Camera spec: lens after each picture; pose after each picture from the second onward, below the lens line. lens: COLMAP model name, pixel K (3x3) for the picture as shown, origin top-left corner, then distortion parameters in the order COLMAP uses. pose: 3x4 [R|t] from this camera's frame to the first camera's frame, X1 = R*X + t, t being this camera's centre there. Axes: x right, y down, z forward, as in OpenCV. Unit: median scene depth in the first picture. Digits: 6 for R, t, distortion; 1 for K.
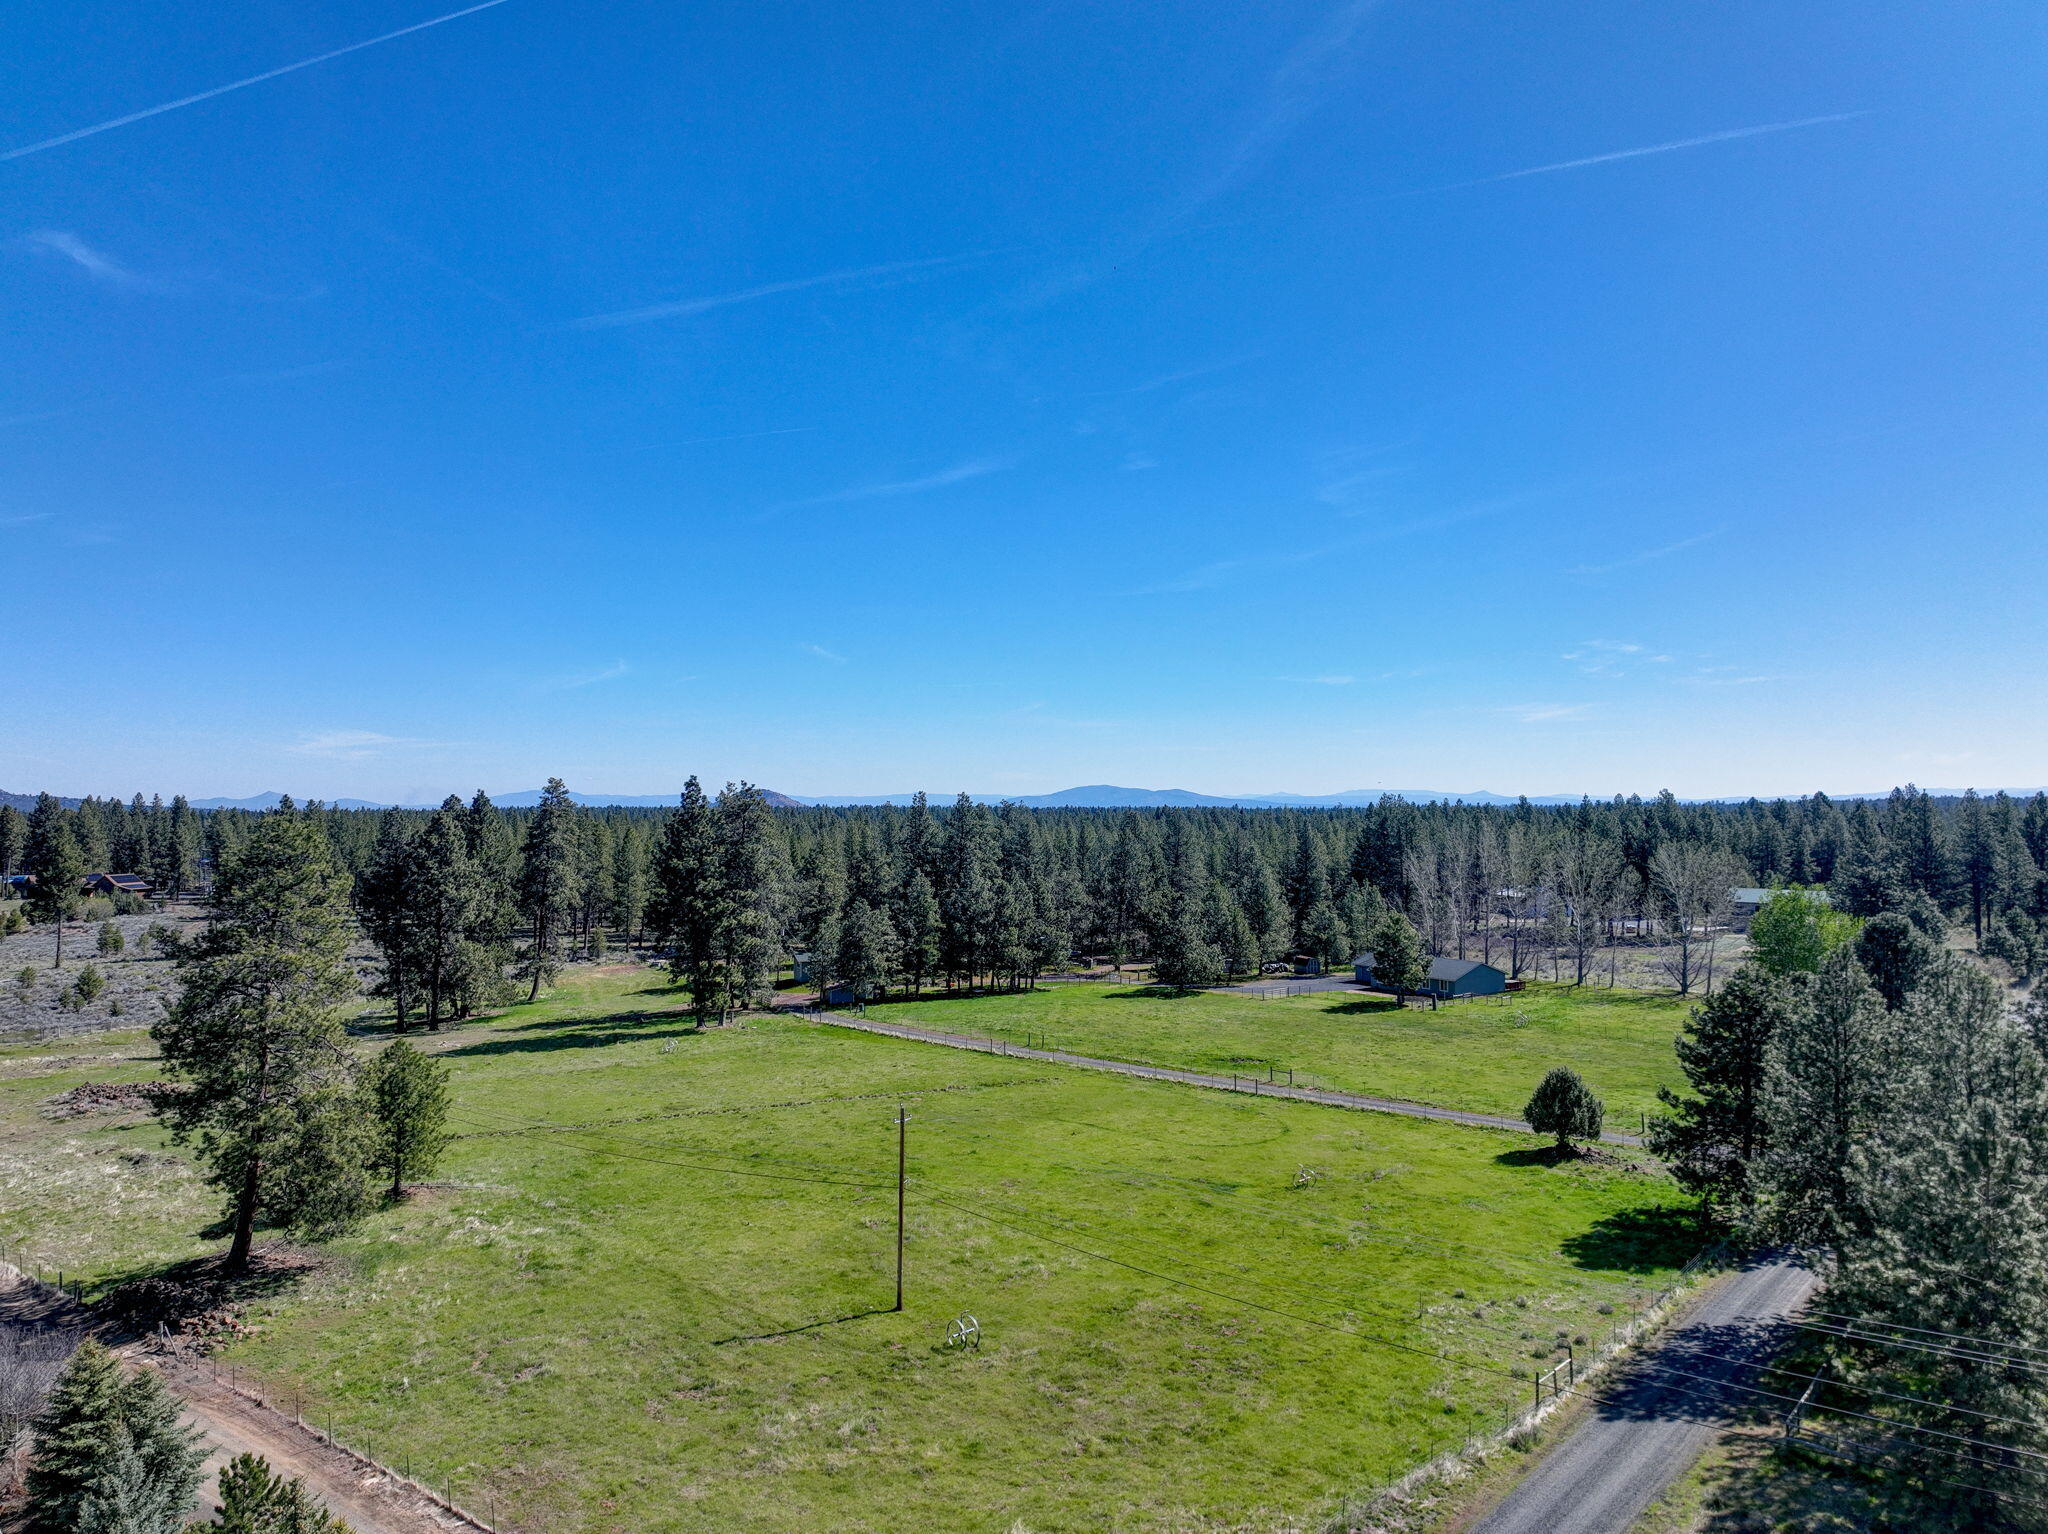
lens RADIAL K [[1441.3, 0, 1024.0], [0, 1441.3, 767.0], [0, 0, 1]] dist [-0.003045, 0.000661]
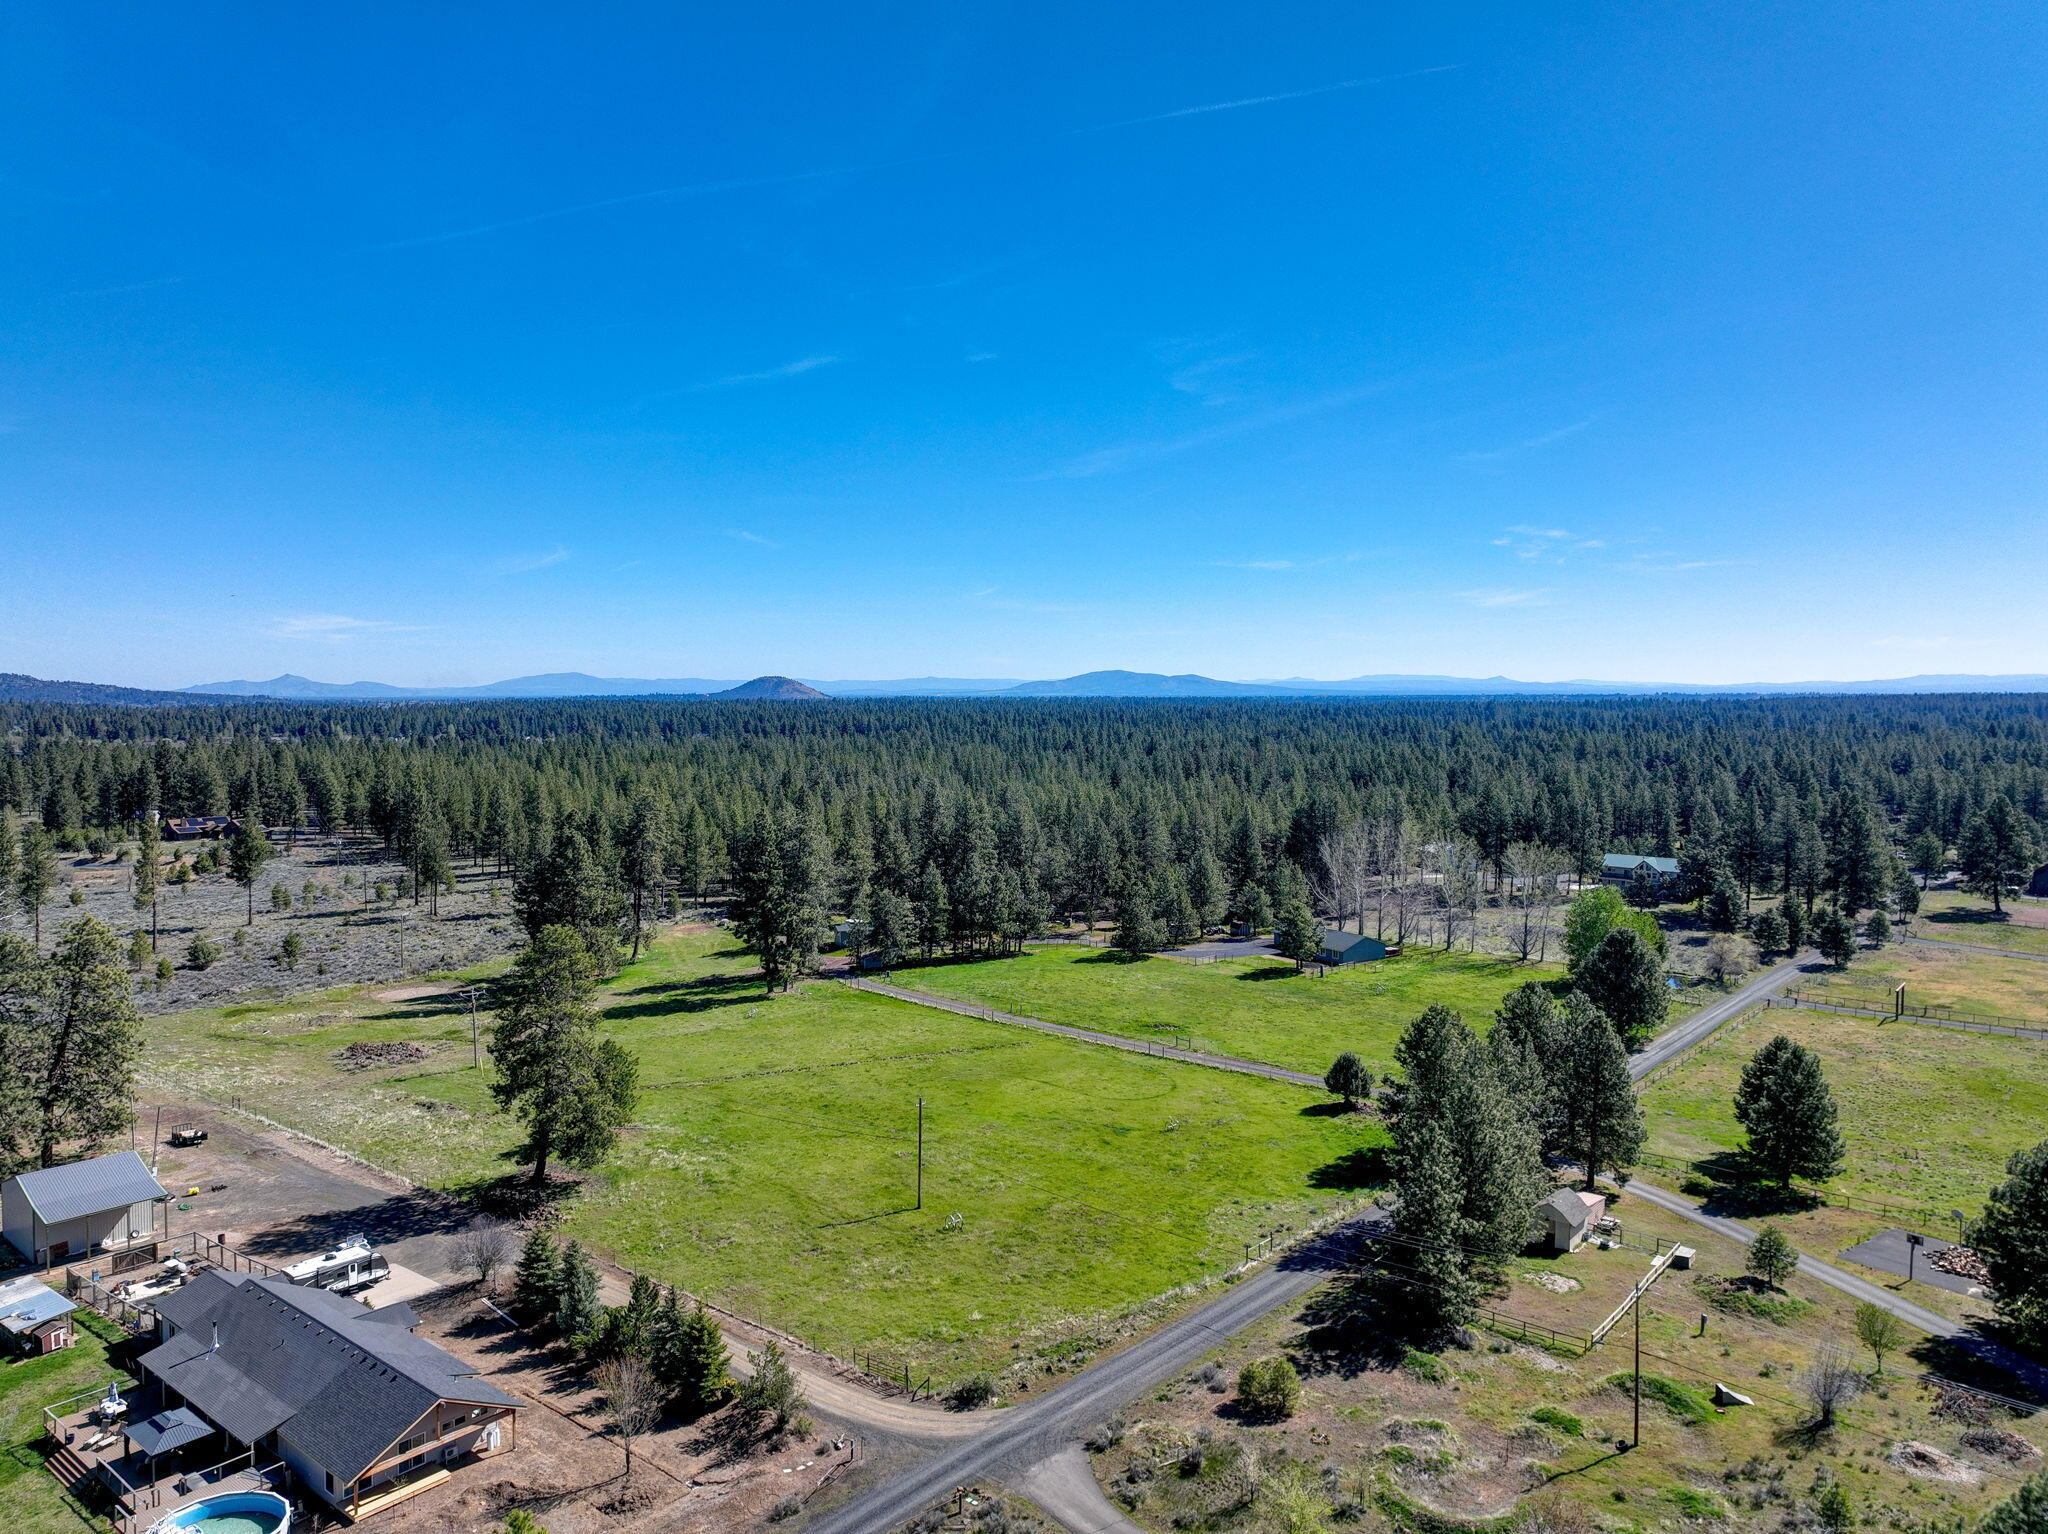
lens RADIAL K [[1441.3, 0, 1024.0], [0, 1441.3, 767.0], [0, 0, 1]] dist [-0.003045, 0.000661]
pose [[0.999947, 0.002929, -0.009890, 0.033390], [-0.002119, 0.996710, 0.081021, -0.175884], [0.010095, -0.080996, 0.996663, -0.411877]]
